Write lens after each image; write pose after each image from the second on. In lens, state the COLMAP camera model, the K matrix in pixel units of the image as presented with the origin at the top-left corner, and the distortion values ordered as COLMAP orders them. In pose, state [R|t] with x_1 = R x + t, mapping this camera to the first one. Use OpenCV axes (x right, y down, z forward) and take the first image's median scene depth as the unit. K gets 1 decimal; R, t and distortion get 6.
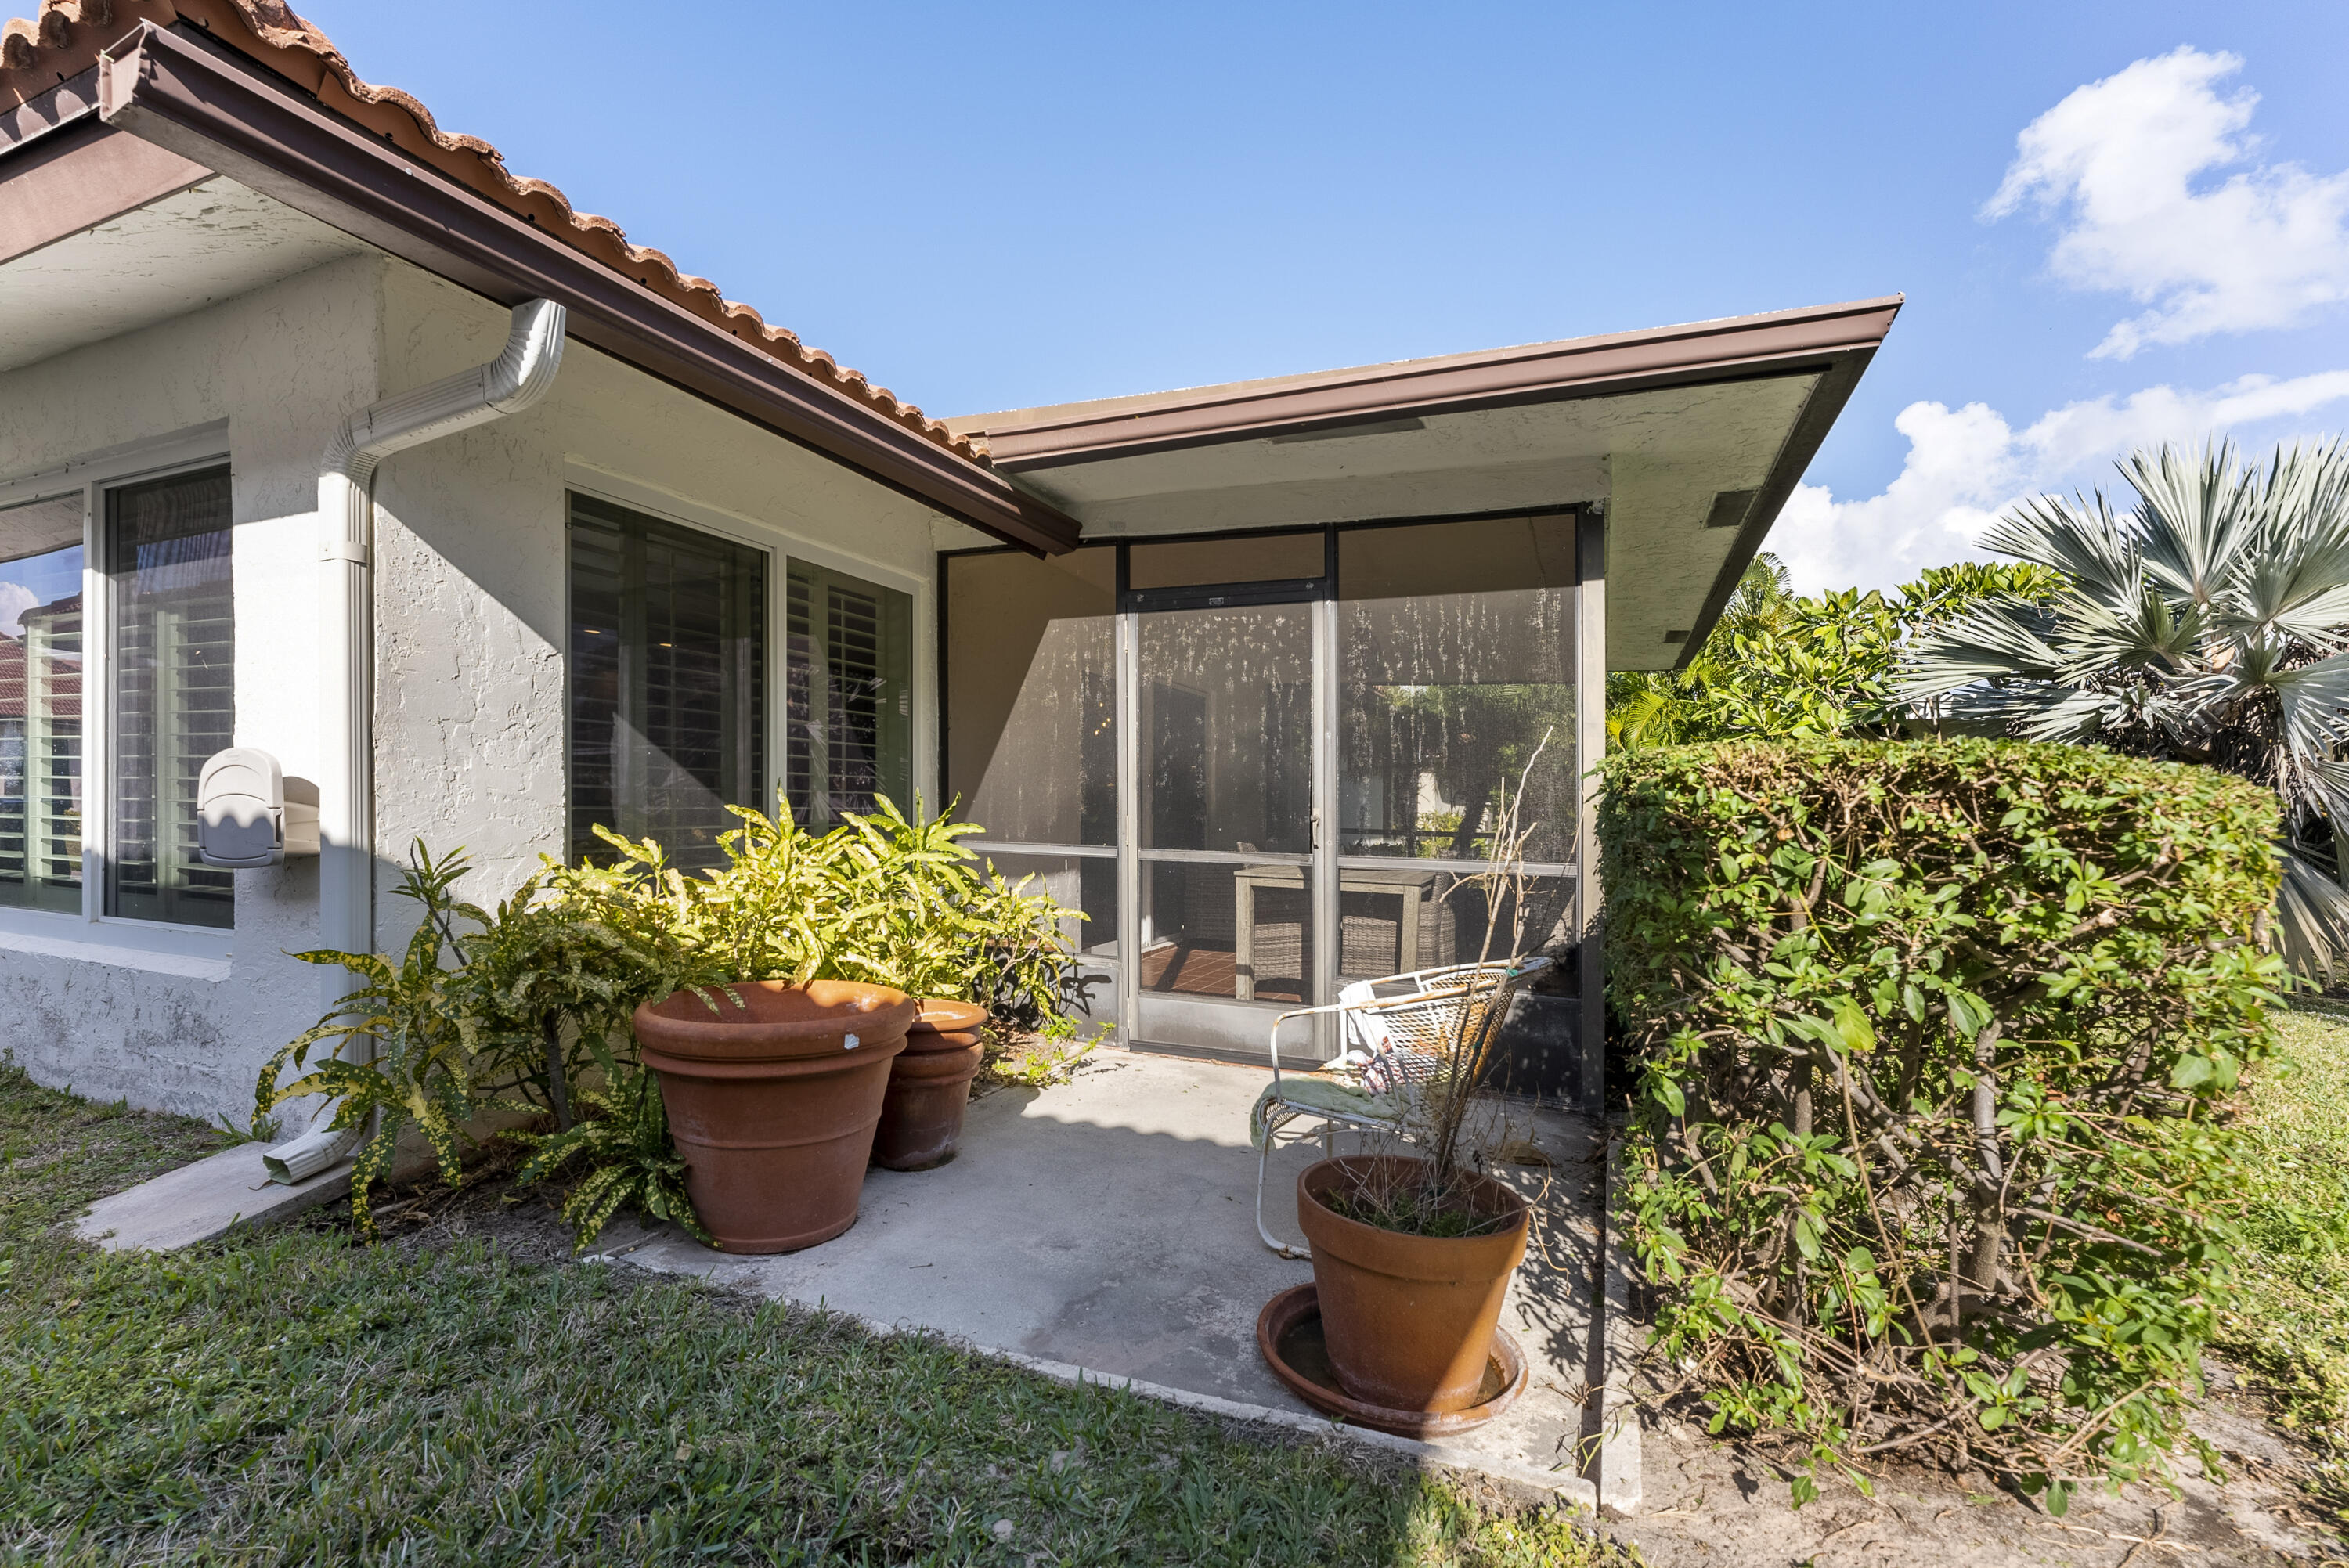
lens RADIAL K [[993.4, 0, 1173.8], [0, 993.4, 774.3], [0, 0, 1]] dist [-0.000083, -0.000076]
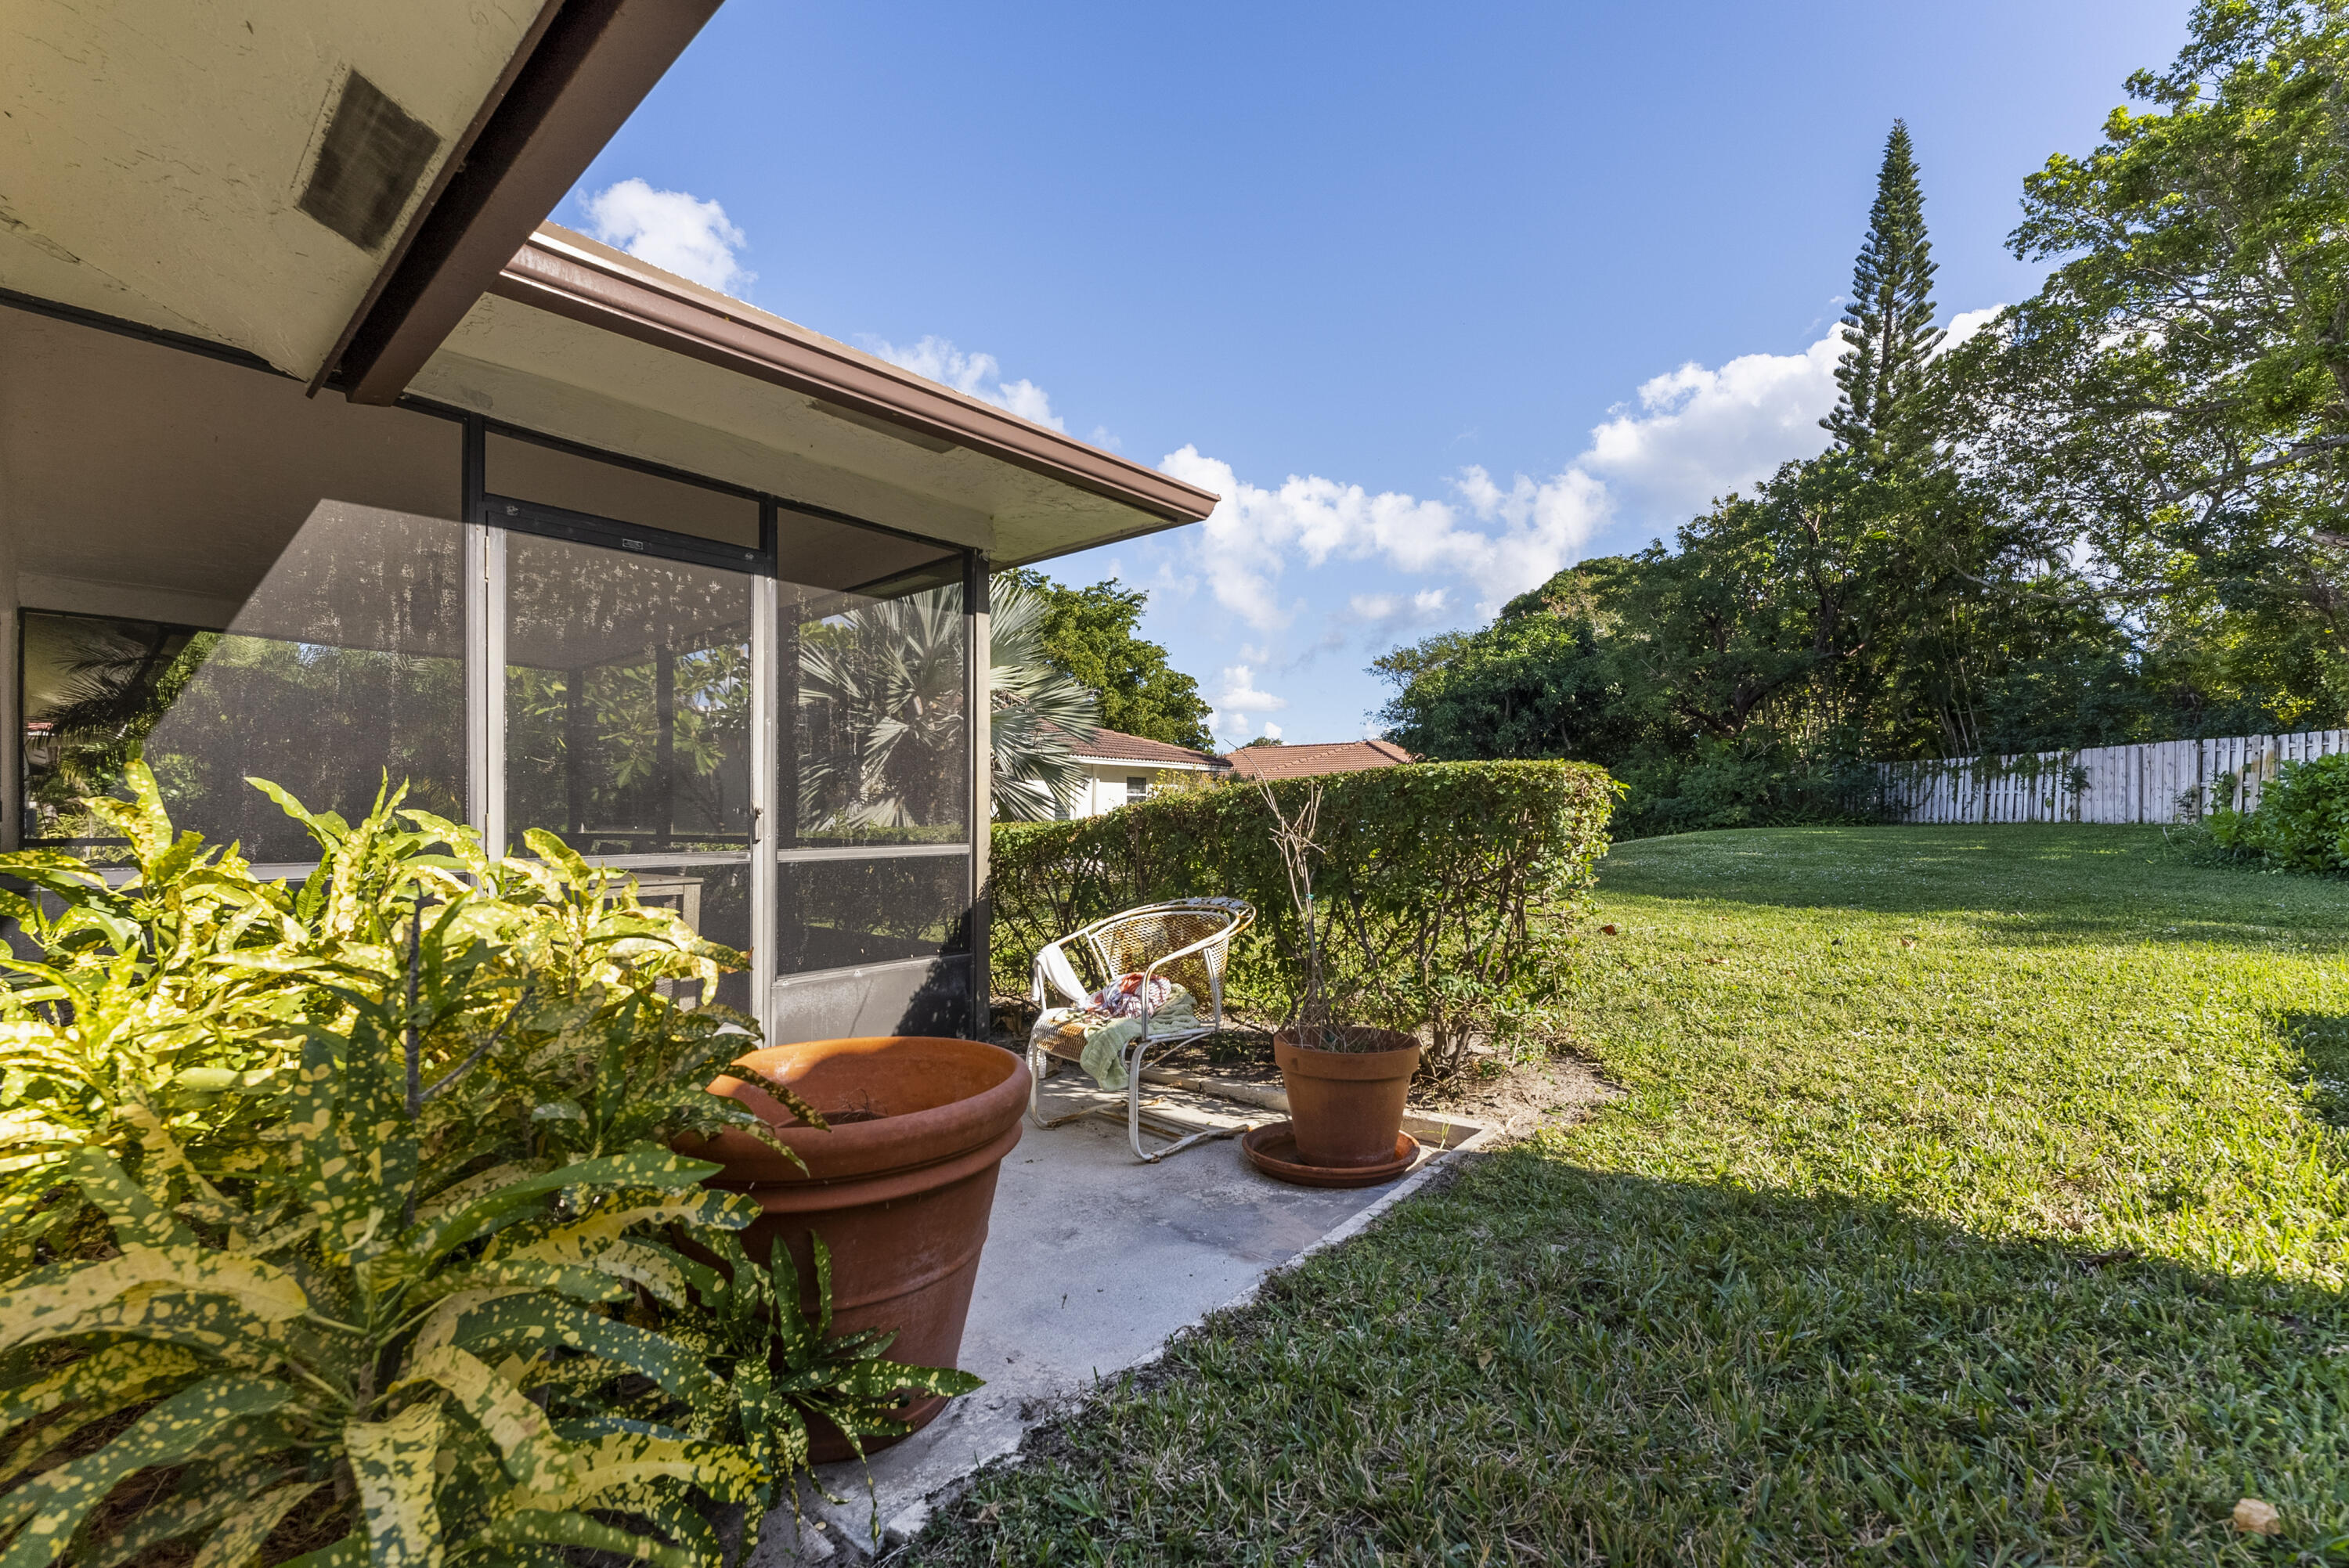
lens RADIAL K [[959.8, 0, 1174.5], [0, 959.8, 784.0], [0, 0, 1]] dist [-0.000572, -0.000245]
pose [[0.335630, 0.007058, 0.941967, -0.567459], [-0.021375, 0.999772, 0.000125, 0.011073], [-0.941751, -0.020177, 0.335704, 0.335574]]
